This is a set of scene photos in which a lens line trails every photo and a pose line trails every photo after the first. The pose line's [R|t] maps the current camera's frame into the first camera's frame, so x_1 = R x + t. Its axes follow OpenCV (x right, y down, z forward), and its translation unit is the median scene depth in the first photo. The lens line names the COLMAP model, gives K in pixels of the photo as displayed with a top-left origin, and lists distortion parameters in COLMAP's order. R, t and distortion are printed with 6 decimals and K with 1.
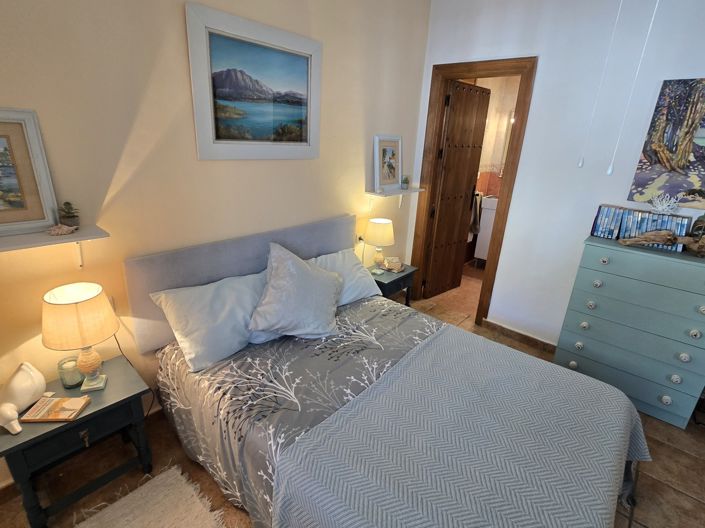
lens RADIAL K [[357.4, 0, 348.0], [0, 357.4, 265.1], [0, 0, 1]] dist [-0.004356, -0.000346]
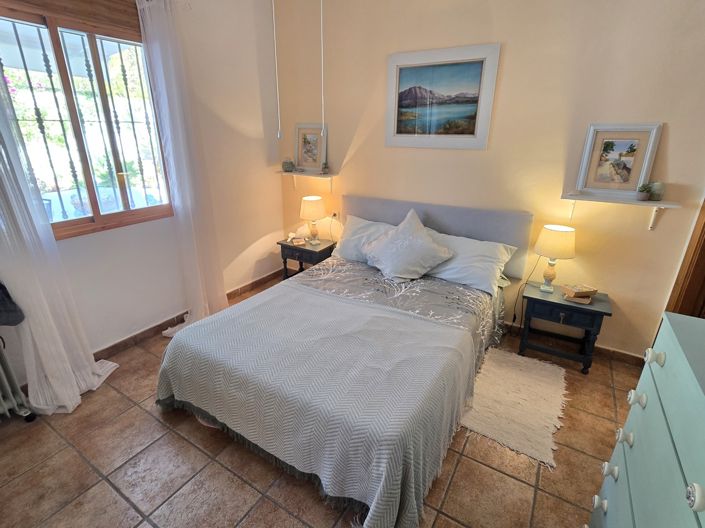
lens RADIAL K [[357.4, 0, 348.8], [0, 357.4, 264.7], [0, 0, 1]] dist [-0.004356, -0.000346]
pose [[0.162047, 0.298425, -0.940576, 1.135279], [-0.336363, 0.912794, 0.231660, -0.102908], [0.927686, 0.278835, 0.248294, 0.507470]]
